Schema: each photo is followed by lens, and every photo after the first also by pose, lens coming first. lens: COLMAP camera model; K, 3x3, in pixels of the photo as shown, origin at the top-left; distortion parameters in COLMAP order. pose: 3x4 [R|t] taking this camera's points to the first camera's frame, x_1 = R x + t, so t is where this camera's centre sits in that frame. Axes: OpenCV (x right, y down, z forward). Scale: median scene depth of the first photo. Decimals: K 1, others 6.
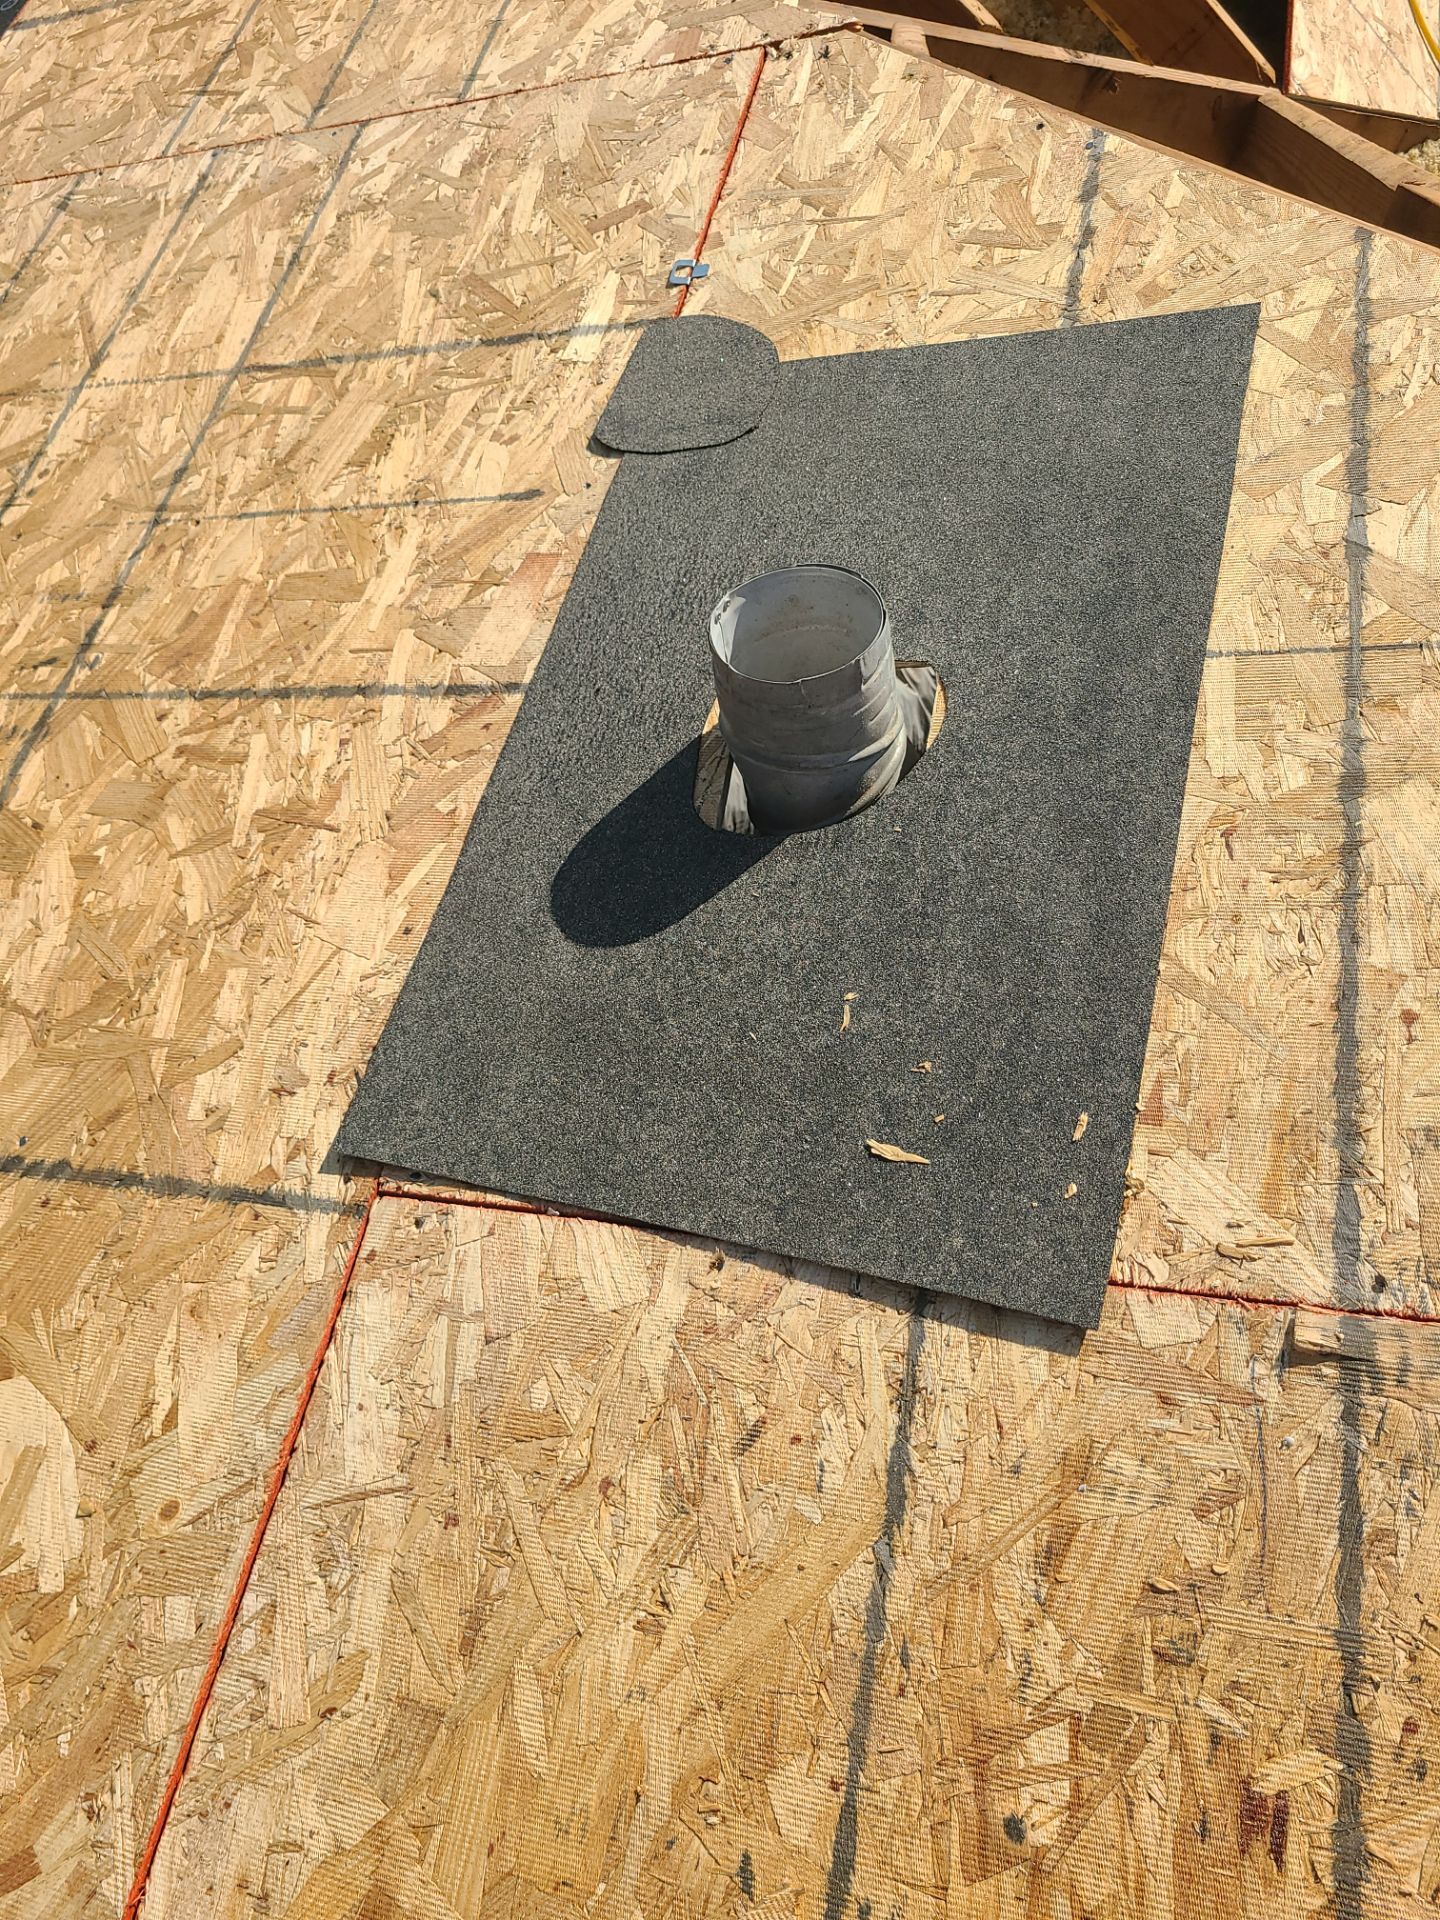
lens RADIAL K [[1436.1, 0, 720.0], [0, 1436.1, 960.0], [0, 0, 1]] dist [0.062683, -0.038044]
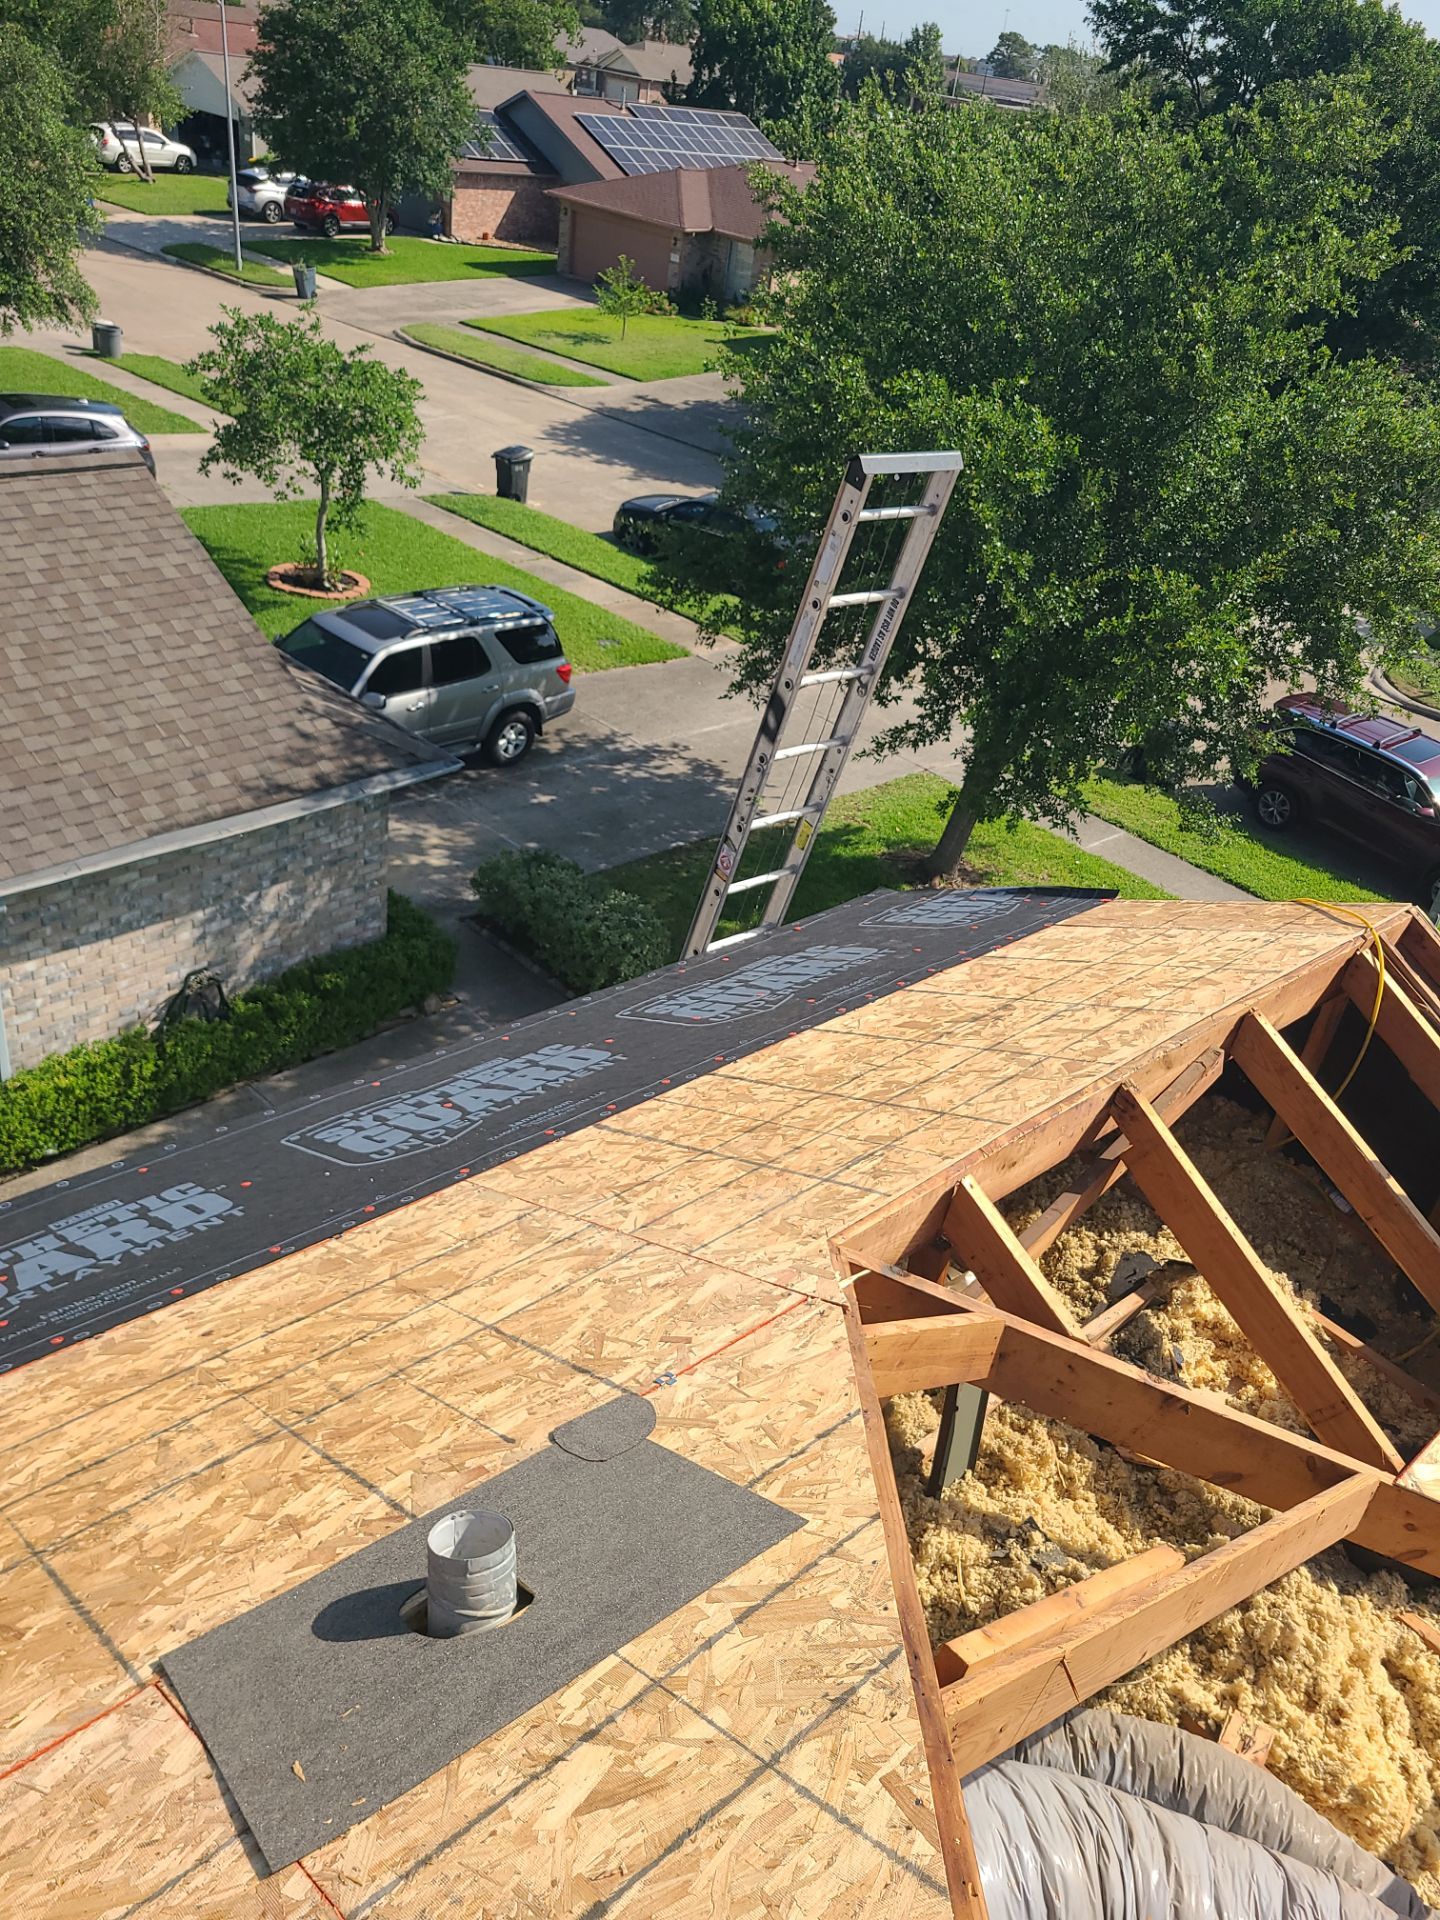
lens RADIAL K [[1436.1, 0, 720.0], [0, 1436.1, 960.0], [0, 0, 1]] dist [0.062683, -0.038044]
pose [[0.815142, 0.275515, -0.509543, 1.266582], [-0.525749, 0.721160, -0.451127, -0.076333], [0.243170, 0.635625, 0.732700, -1.079485]]
